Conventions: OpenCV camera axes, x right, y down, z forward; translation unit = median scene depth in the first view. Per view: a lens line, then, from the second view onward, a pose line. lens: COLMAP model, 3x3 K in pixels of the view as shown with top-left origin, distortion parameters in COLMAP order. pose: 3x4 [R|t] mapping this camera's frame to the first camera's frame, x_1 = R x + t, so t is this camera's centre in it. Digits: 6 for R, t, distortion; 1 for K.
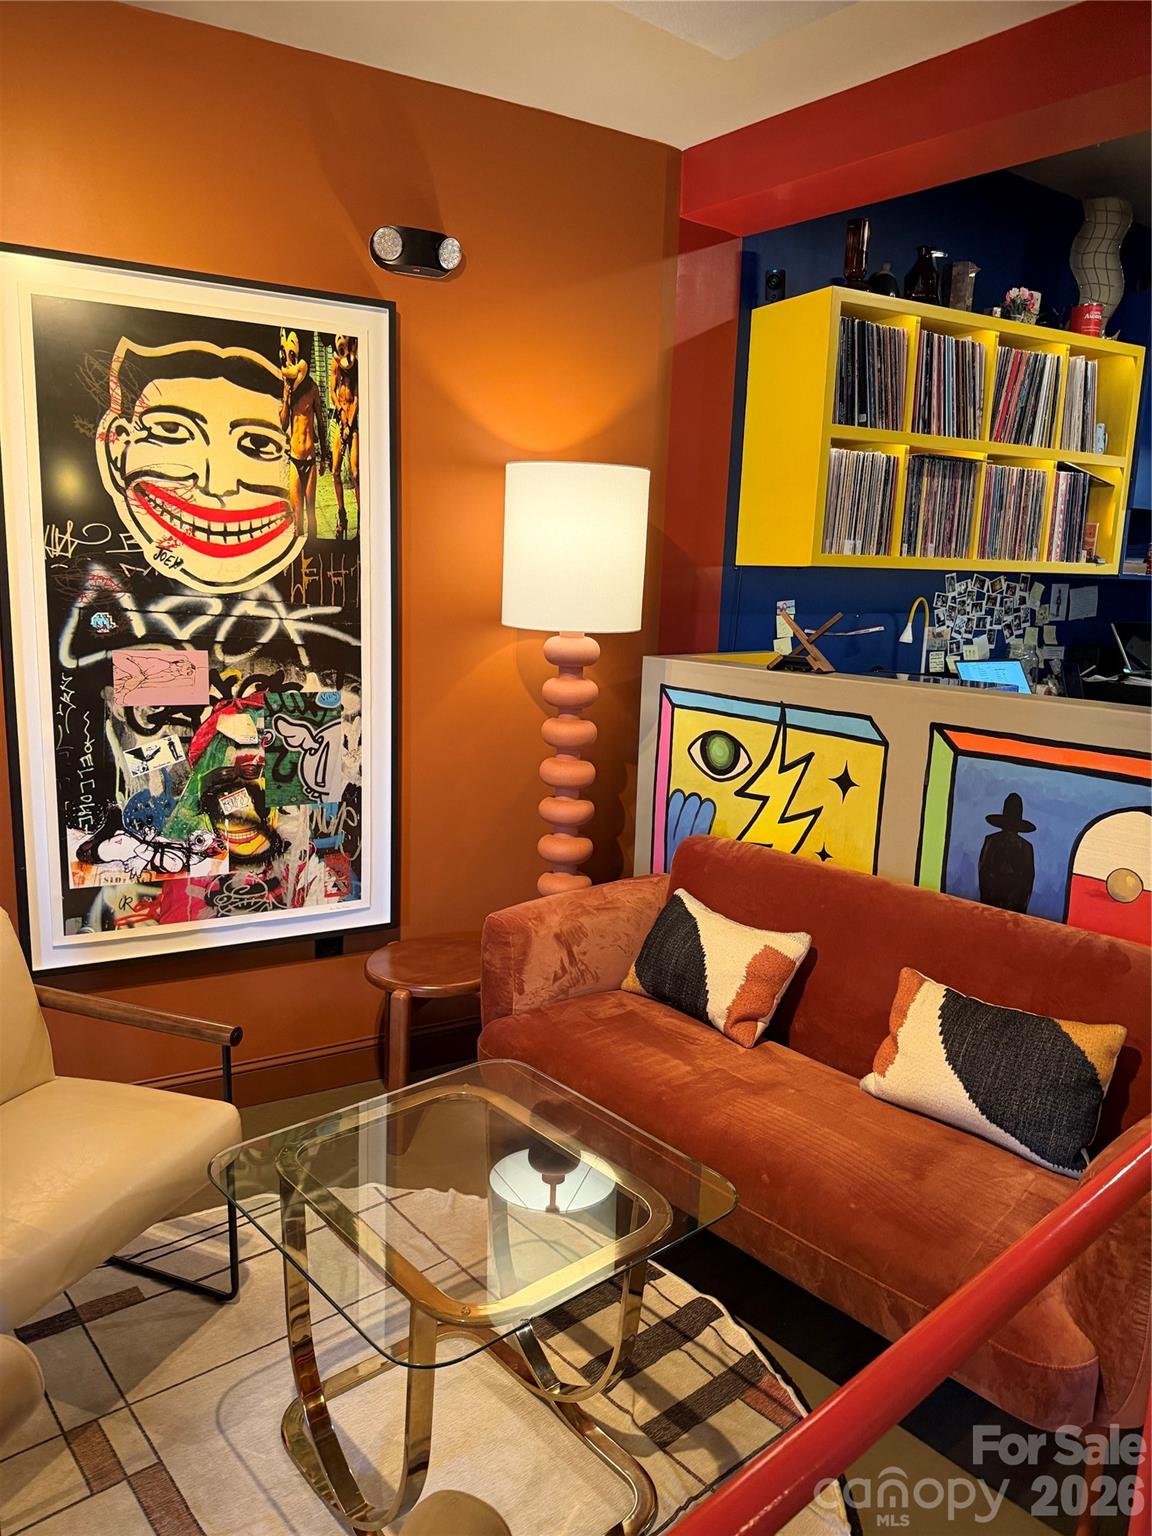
lens RADIAL K [[1063.3, 0, 576.0], [0, 1063.3, 768.0], [0, 0, 1]] dist [0.094511, -0.183916]
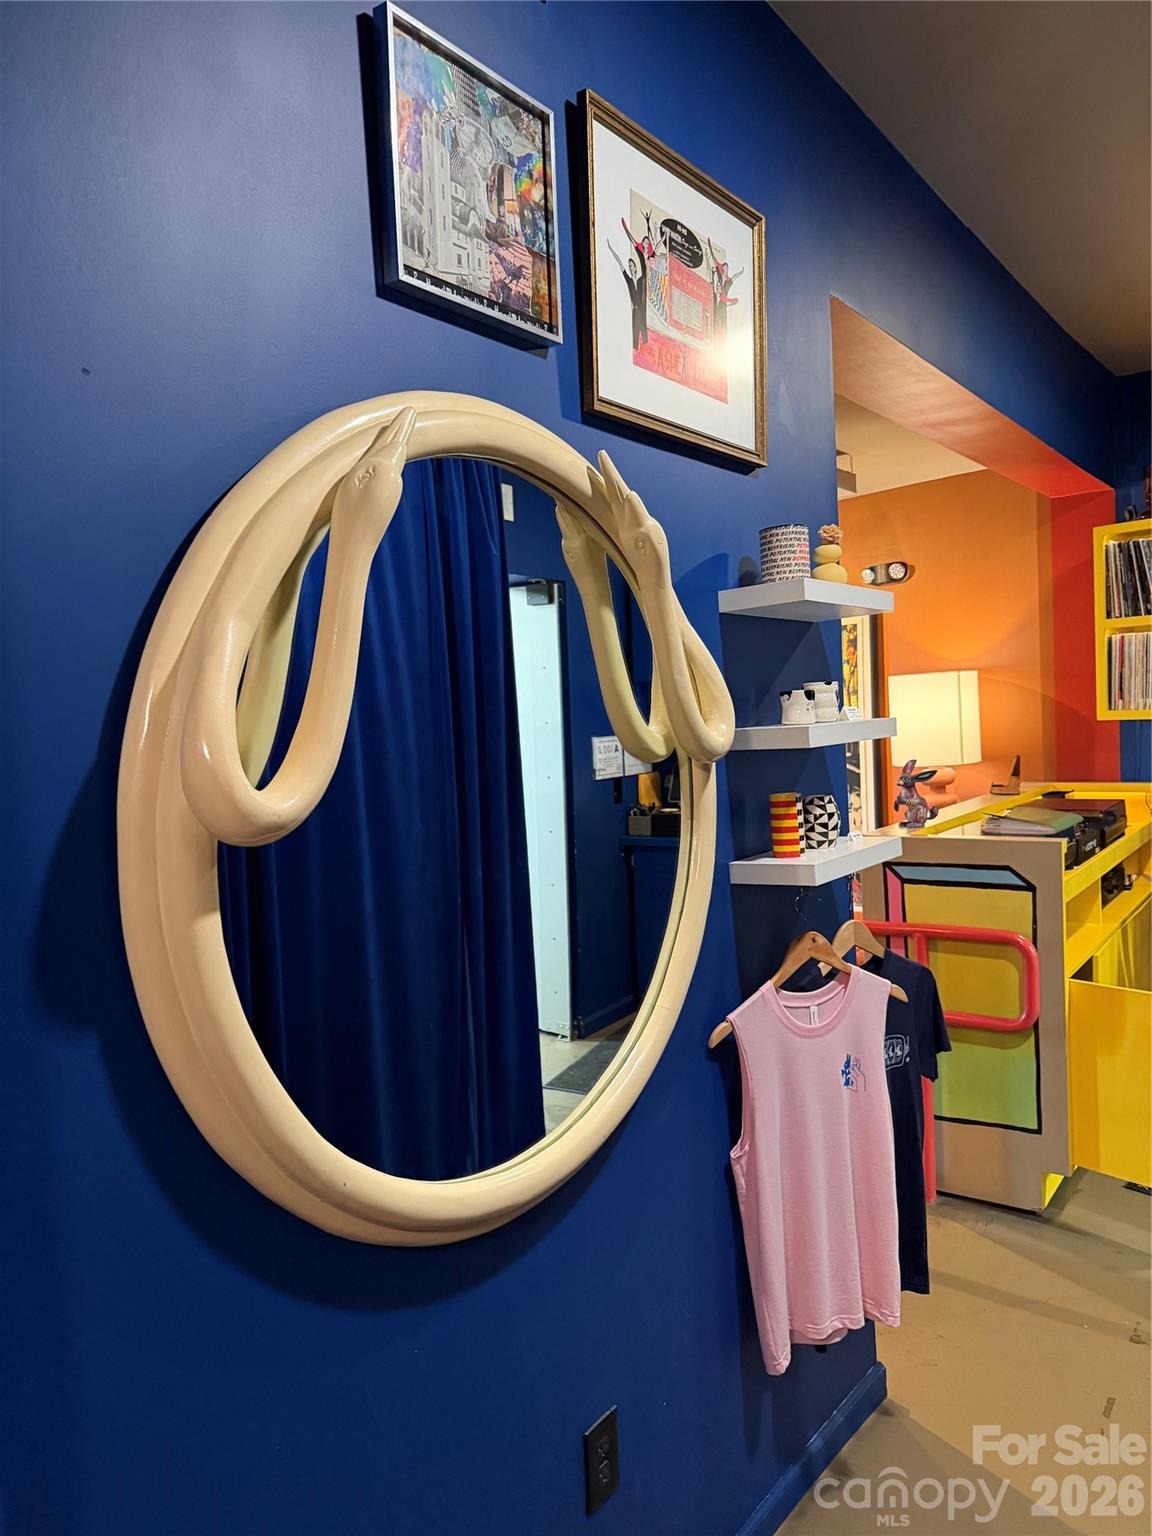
lens RADIAL K [[1063.3, 0, 576.0], [0, 1063.3, 768.0], [0, 0, 1]] dist [0.094511, -0.183916]
pose [[0.233157, 0.009305, -0.972395, 1.686514], [-0.126492, 0.991749, -0.020839, -0.017658], [0.964177, 0.127859, 0.232410, 0.046744]]
